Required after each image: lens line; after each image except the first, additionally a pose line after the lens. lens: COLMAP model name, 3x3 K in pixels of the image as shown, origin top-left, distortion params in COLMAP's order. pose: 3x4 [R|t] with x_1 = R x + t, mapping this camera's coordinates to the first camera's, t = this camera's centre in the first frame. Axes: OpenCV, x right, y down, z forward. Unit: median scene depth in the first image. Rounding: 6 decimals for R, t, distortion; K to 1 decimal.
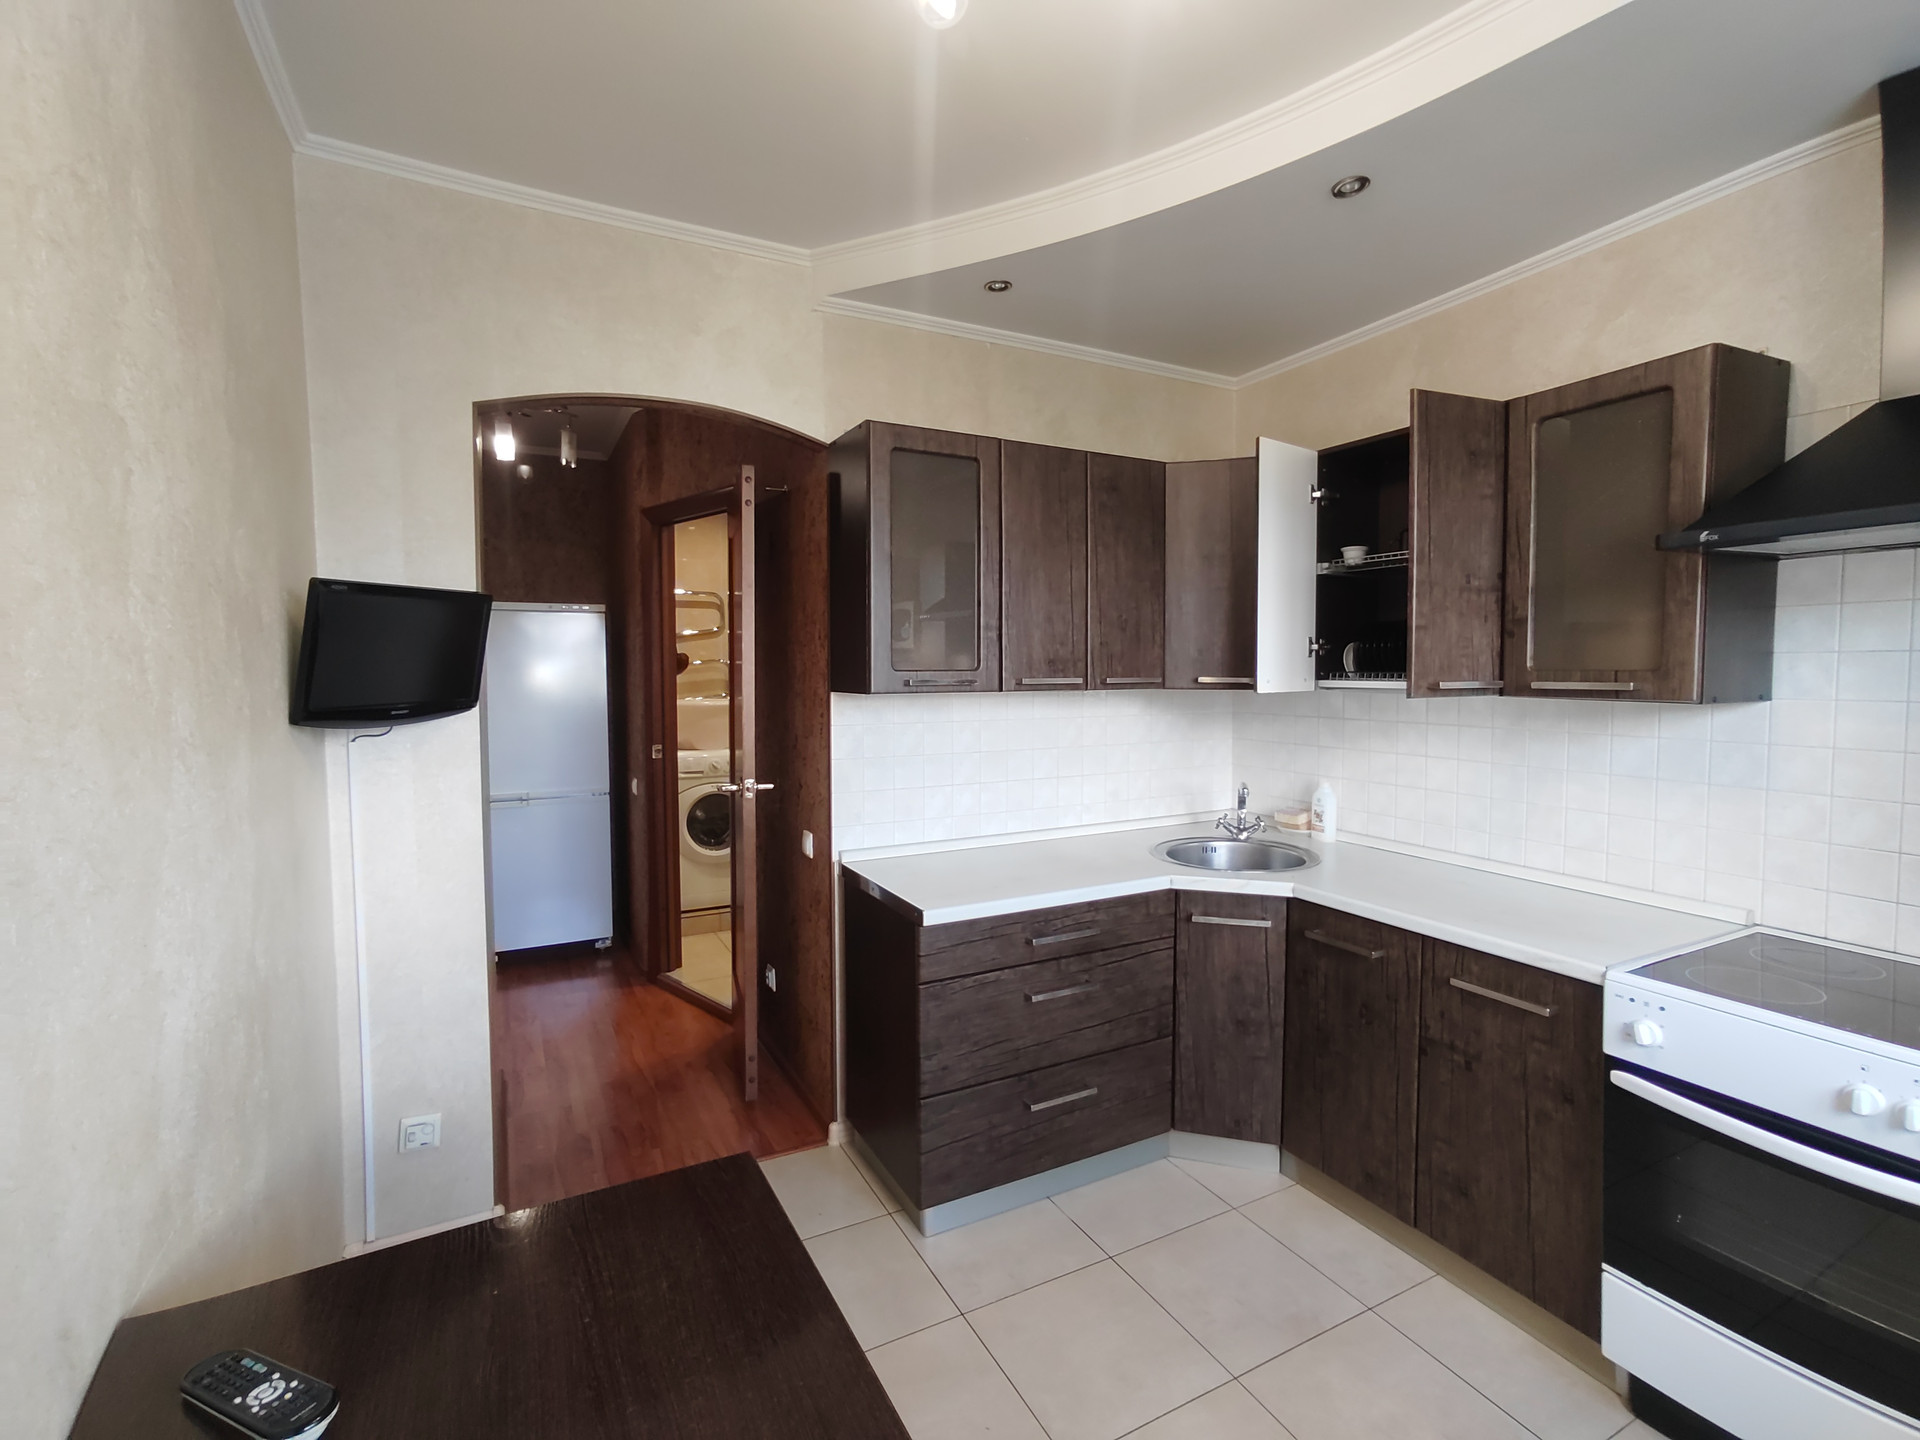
lens RADIAL K [[882.5, 0, 959.8], [0, 882.5, 709.1], [0, 0, 1]] dist [-0.050087, 0.042834]
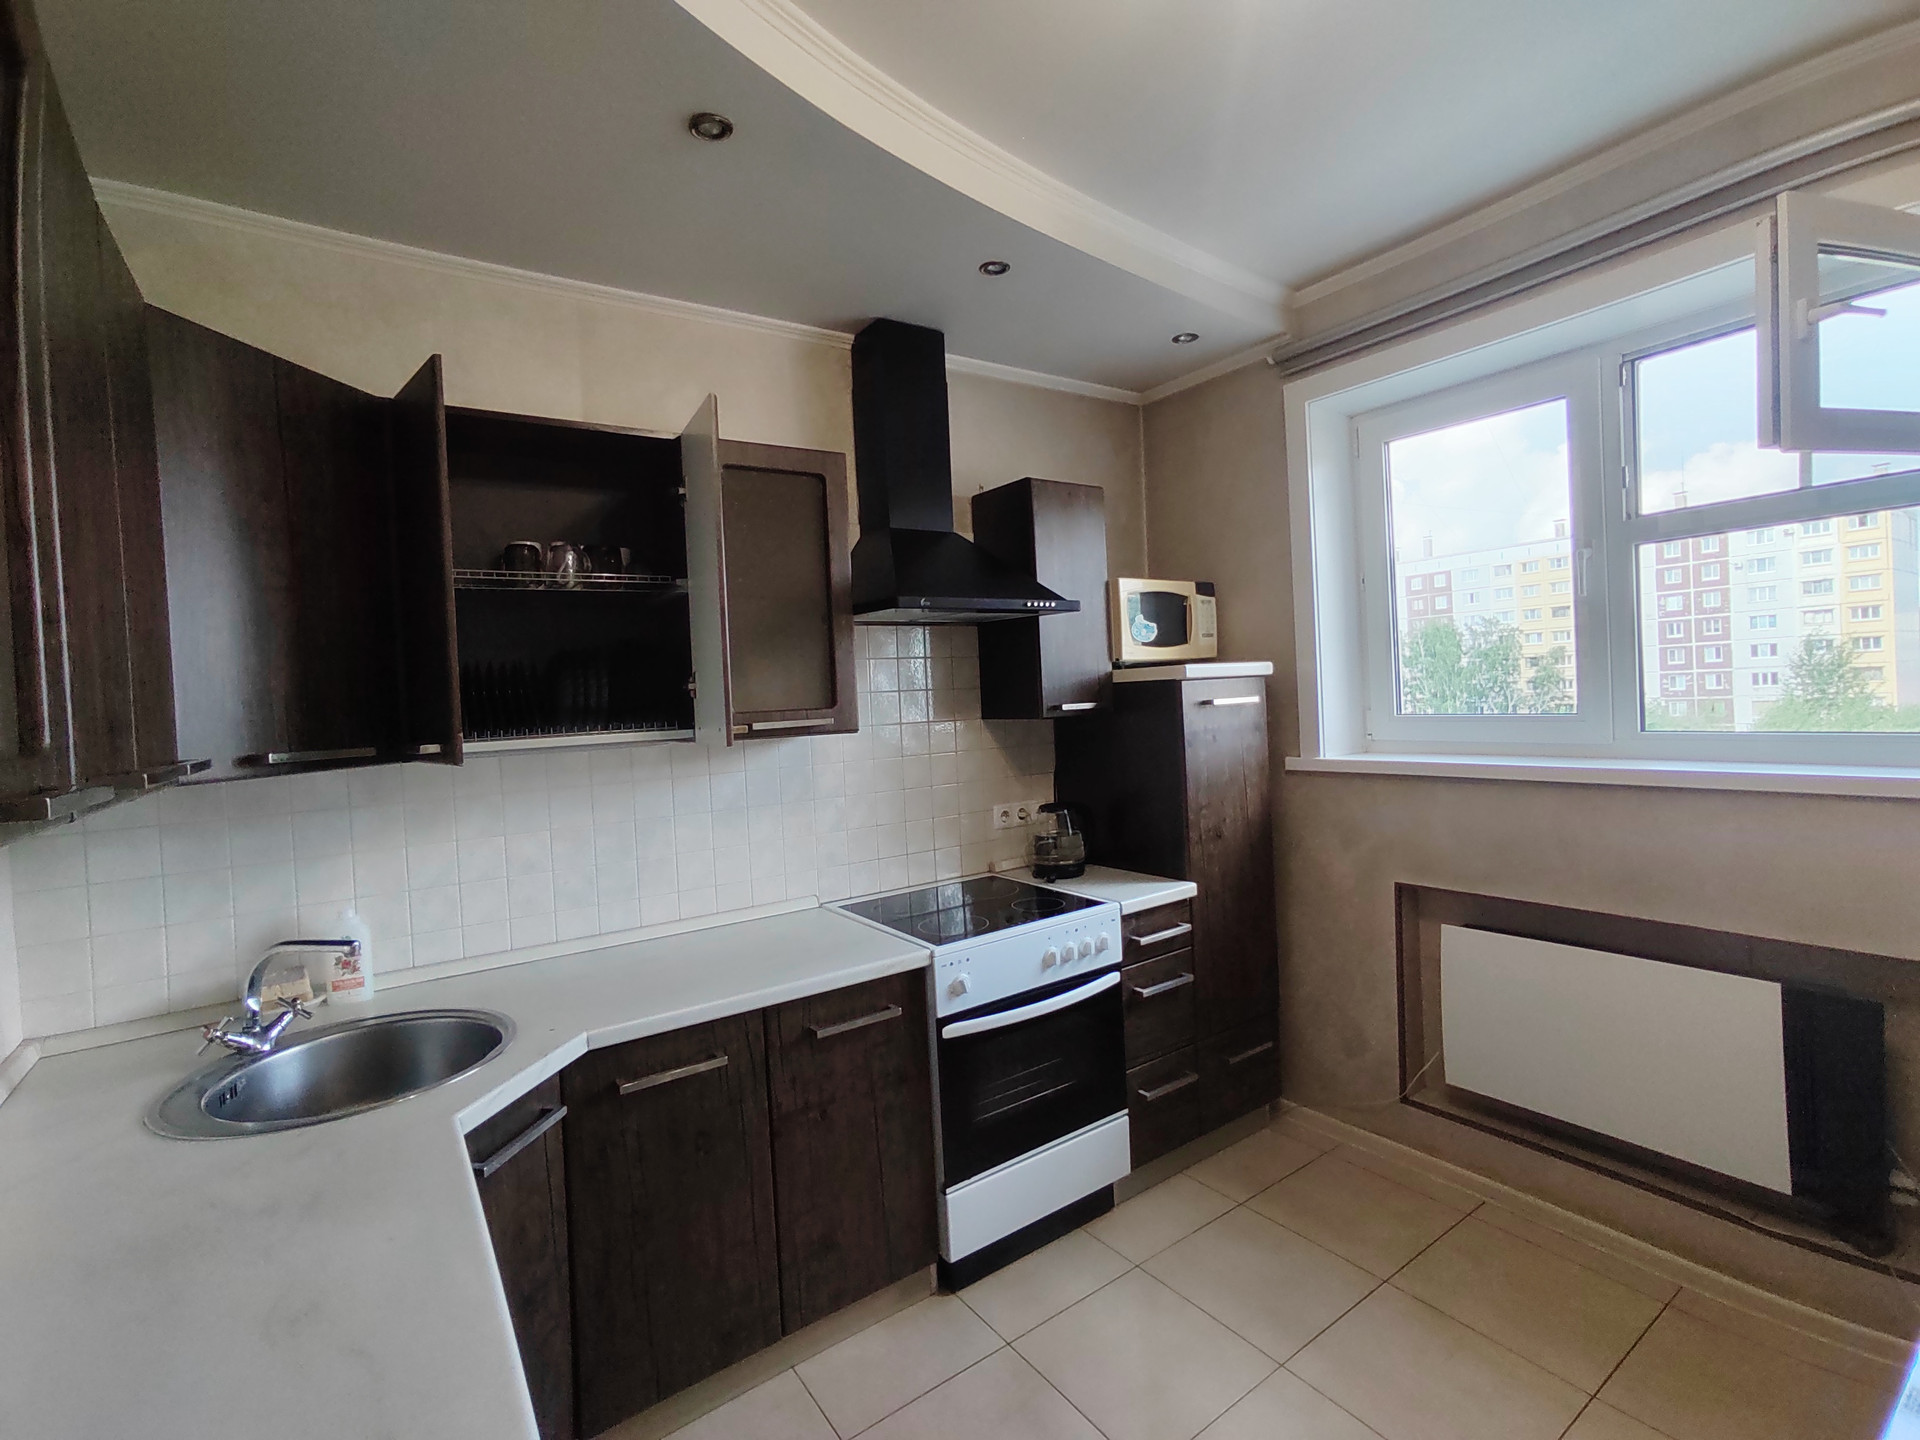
lens RADIAL K [[882.5, 0, 959.8], [0, 882.5, 709.1], [0, 0, 1]] dist [-0.050087, 0.042834]
pose [[-0.129715, -0.004404, 0.991542, -0.341731], [0.097983, 0.995039, 0.017238, -0.036748], [-0.986698, 0.099390, -0.128640, 0.788986]]
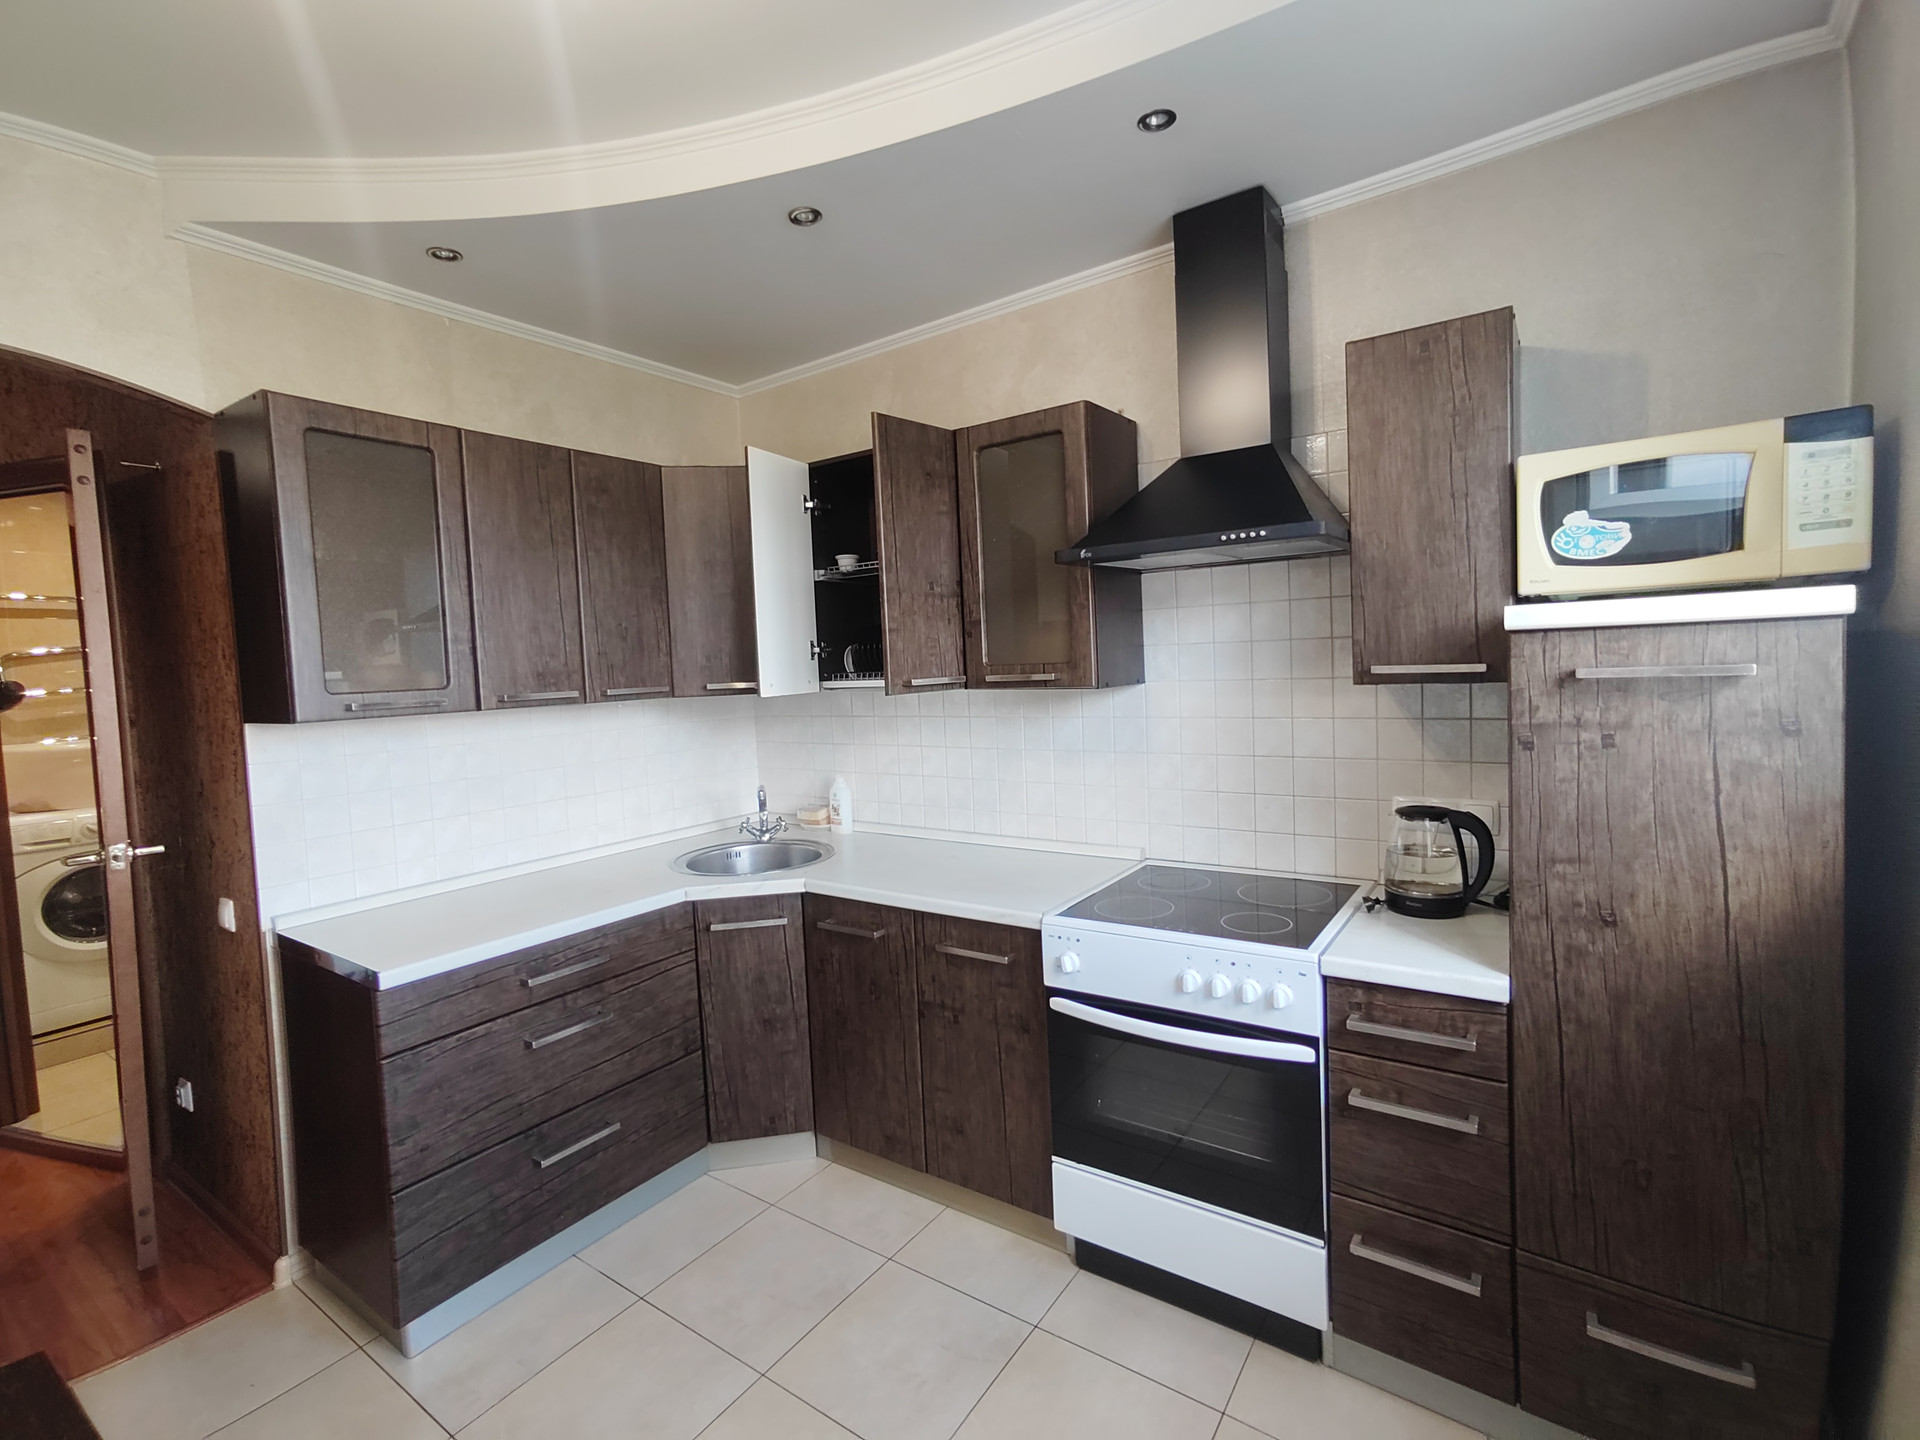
lens RADIAL K [[882.5, 0, 959.8], [0, 882.5, 709.1], [0, 0, 1]] dist [-0.050087, 0.042834]
pose [[0.886120, -0.058470, 0.459753, 0.077330], [0.060337, 0.998121, 0.010645, -0.001610], [-0.459511, 0.018307, 0.887983, -0.014686]]
